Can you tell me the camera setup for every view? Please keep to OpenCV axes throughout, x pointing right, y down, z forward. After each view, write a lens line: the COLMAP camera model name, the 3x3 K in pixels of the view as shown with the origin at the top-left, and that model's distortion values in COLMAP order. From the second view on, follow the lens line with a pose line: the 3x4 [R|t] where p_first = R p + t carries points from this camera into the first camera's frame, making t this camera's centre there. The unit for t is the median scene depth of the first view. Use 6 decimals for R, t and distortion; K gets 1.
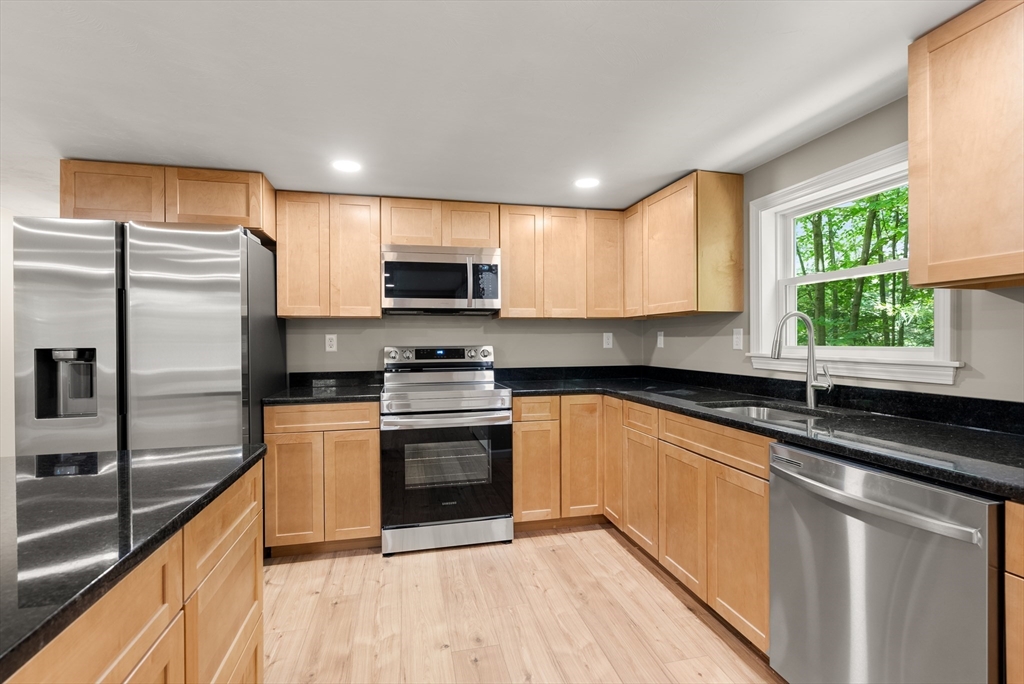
lens RADIAL K [[469.0, 0, 512.2], [0, 469.0, 342.1], [0, 0, 1]] dist [-0.006133, 0.001333]
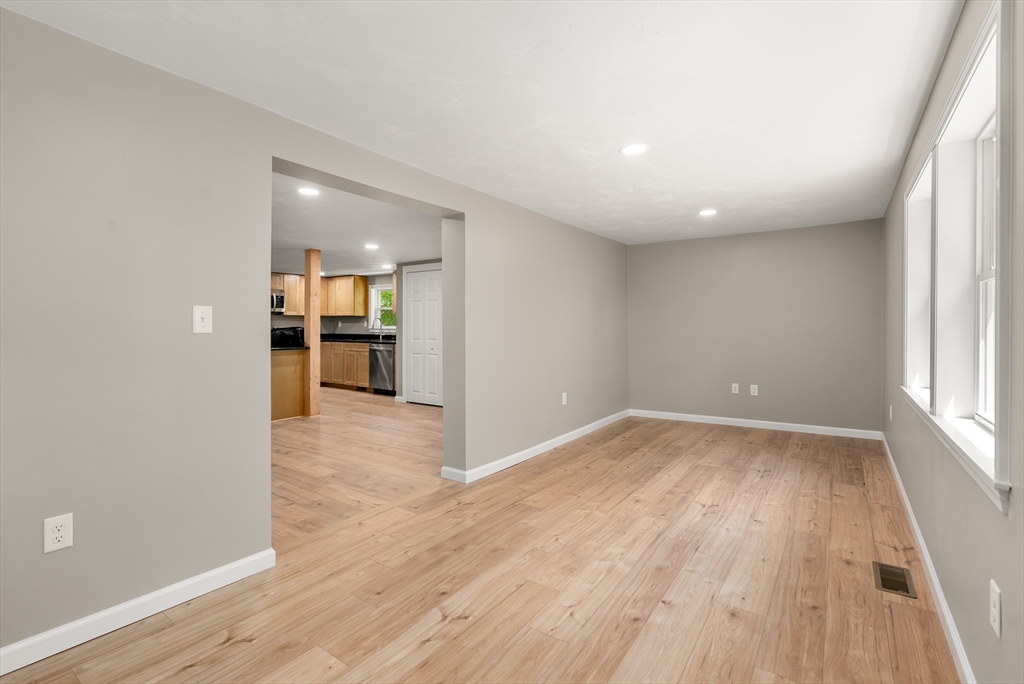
lens RADIAL K [[469.0, 0, 501.3], [0, 469.0, 325.6], [0, 0, 1]] dist [-0.006133, 0.001333]
pose [[0.760845, 0.010597, 0.648847, -1.036815], [-0.006928, 0.999942, -0.008208, 0.028059], [-0.648896, 0.001750, 0.760875, -2.372298]]
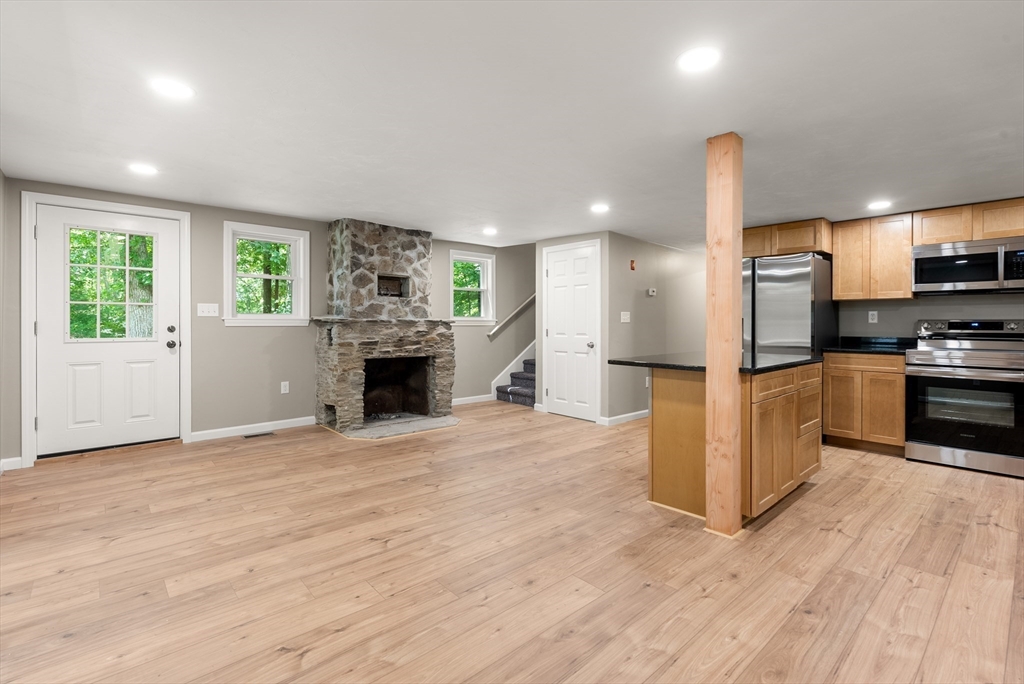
lens RADIAL K [[469.0, 0, 522.1], [0, 469.0, 323.0], [0, 0, 1]] dist [-0.006133, 0.001333]
pose [[0.486338, 0.009292, -0.873721, 0.439026], [-0.007816, 0.999950, 0.006284, 0.025204], [0.873736, 0.003773, 0.486386, -0.816217]]
